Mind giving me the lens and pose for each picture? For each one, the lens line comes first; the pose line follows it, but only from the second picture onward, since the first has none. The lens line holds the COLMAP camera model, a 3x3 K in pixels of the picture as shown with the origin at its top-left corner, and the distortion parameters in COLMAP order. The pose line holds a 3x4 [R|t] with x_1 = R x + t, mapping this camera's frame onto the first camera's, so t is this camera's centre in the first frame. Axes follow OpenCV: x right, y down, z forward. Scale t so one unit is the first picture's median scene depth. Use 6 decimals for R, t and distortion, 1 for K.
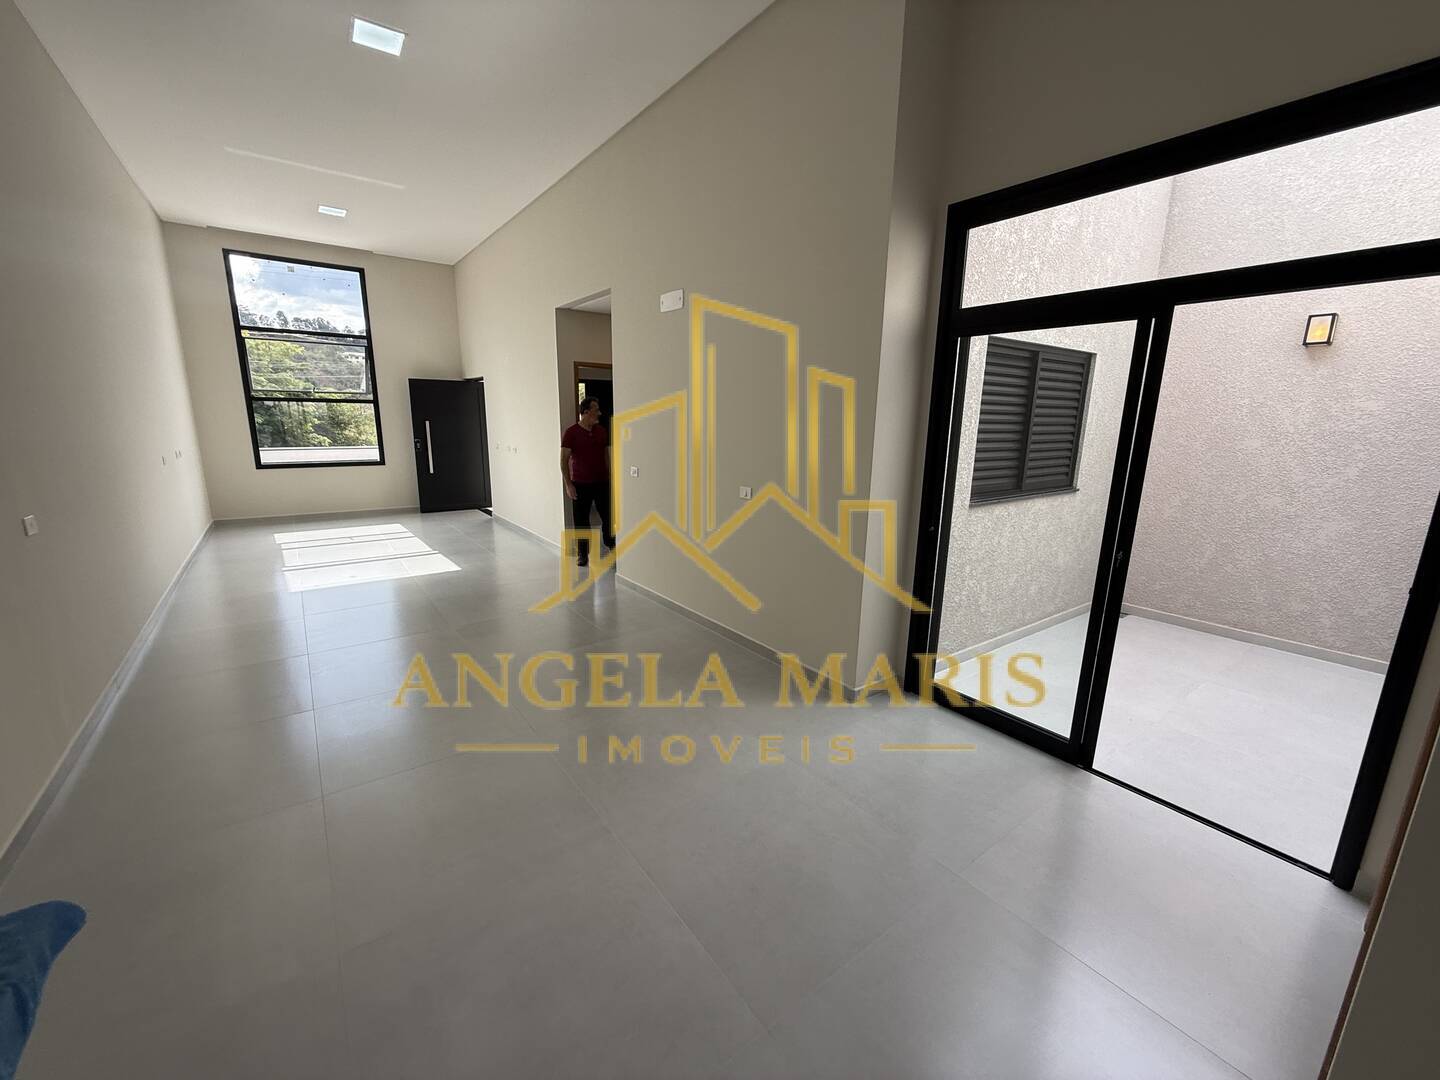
lens RADIAL K [[574.9, 0, 713.0], [0, 574.9, 543.7], [0, 0, 1]] dist [-0.000010, -0.000059]
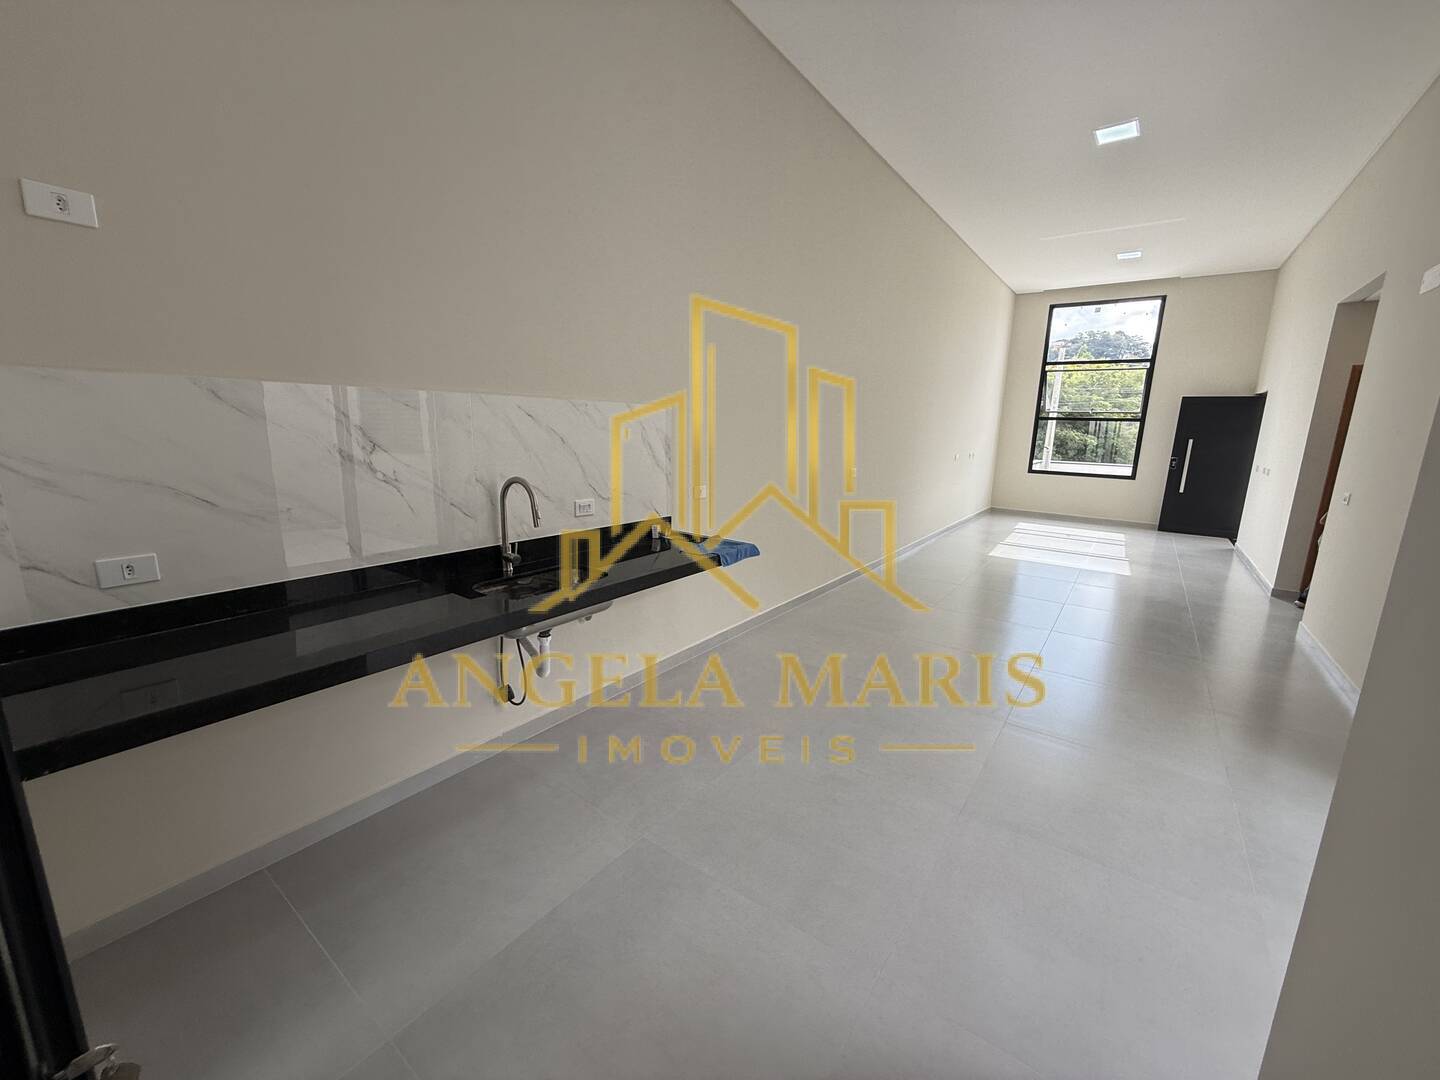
lens RADIAL K [[574.9, 0, 720.9], [0, 574.9, 542.9], [0, 0, 1]] dist [-0.000010, -0.000059]
pose [[0.309211, 0.187249, -0.932377, 0.214266], [-0.226194, 0.966769, 0.119142, 0.022298], [0.923702, 0.174058, 0.341290, -0.040549]]
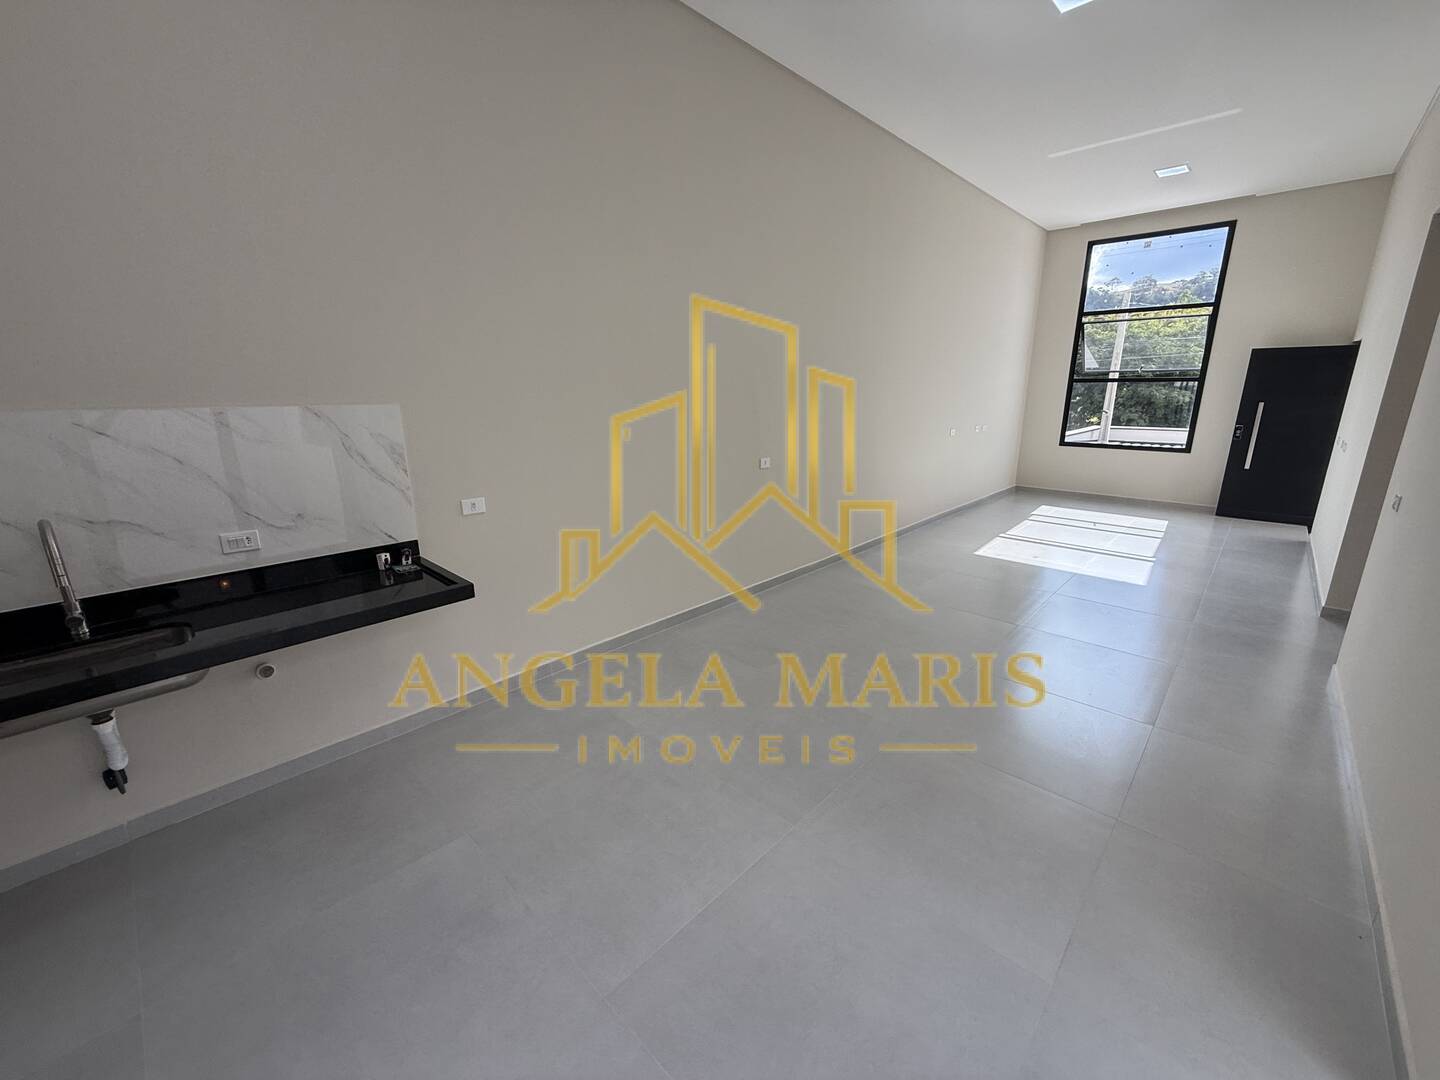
lens RADIAL K [[574.9, 0, 720.9], [0, 574.9, 541.2], [0, 0, 1]] dist [-0.000010, -0.000059]
pose [[0.184765, 0.236770, -0.953835, 0.170067], [-0.203394, 0.958745, 0.198590, -0.041465], [0.961505, 0.157312, 0.225300, 0.160454]]
